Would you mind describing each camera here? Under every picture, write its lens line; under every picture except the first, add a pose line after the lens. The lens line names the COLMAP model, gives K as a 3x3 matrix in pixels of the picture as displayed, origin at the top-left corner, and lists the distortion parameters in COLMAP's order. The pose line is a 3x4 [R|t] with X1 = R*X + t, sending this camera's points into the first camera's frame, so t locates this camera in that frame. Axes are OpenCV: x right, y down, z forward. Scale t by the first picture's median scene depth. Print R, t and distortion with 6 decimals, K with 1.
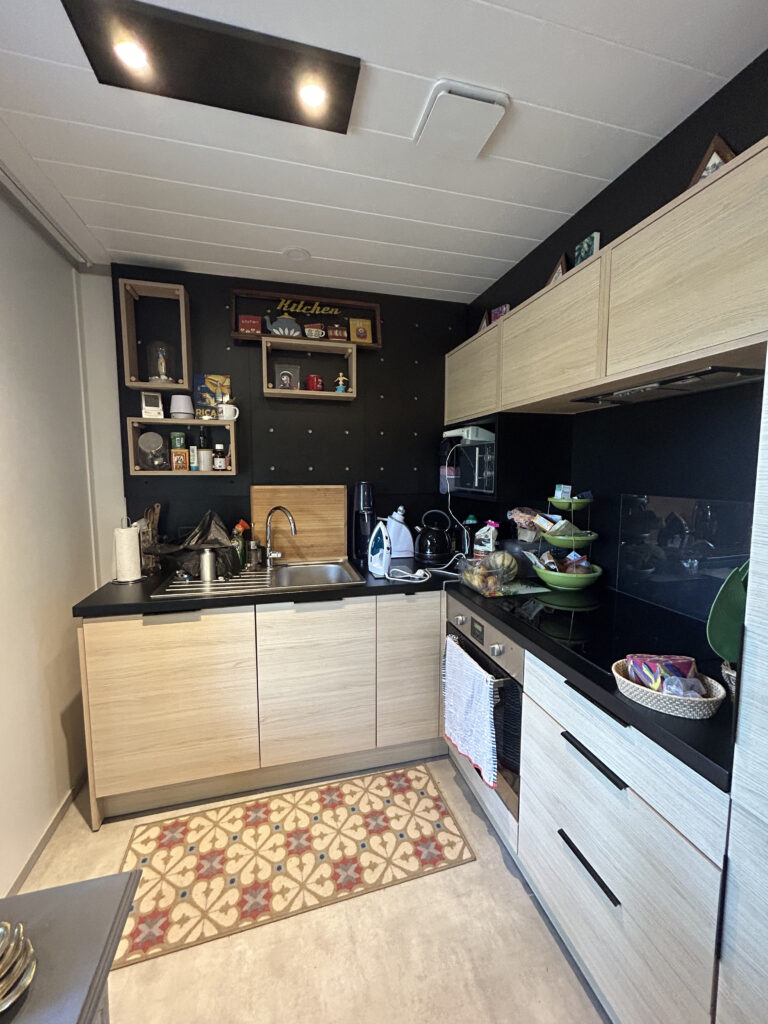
lens RADIAL K [[412.4, 0, 384.1], [0, 412.4, 510.9], [0, 0, 1]] dist [0.000257, -0.000419]
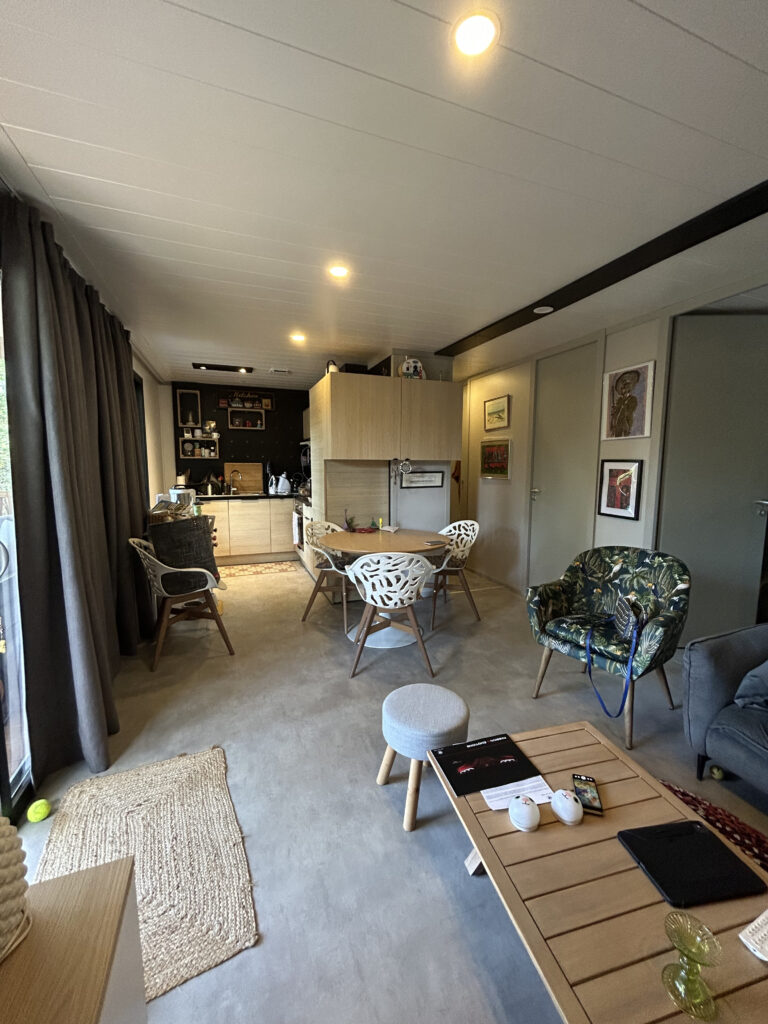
lens RADIAL K [[412.4, 0, 386.6], [0, 412.4, 511.5], [0, 0, 1]] dist [0.000257, -0.000419]
pose [[0.994144, -0.008323, 0.107742, 0.452772], [0.006231, 0.999786, 0.019737, 0.219892], [-0.107883, -0.018950, 0.993983, -1.862988]]
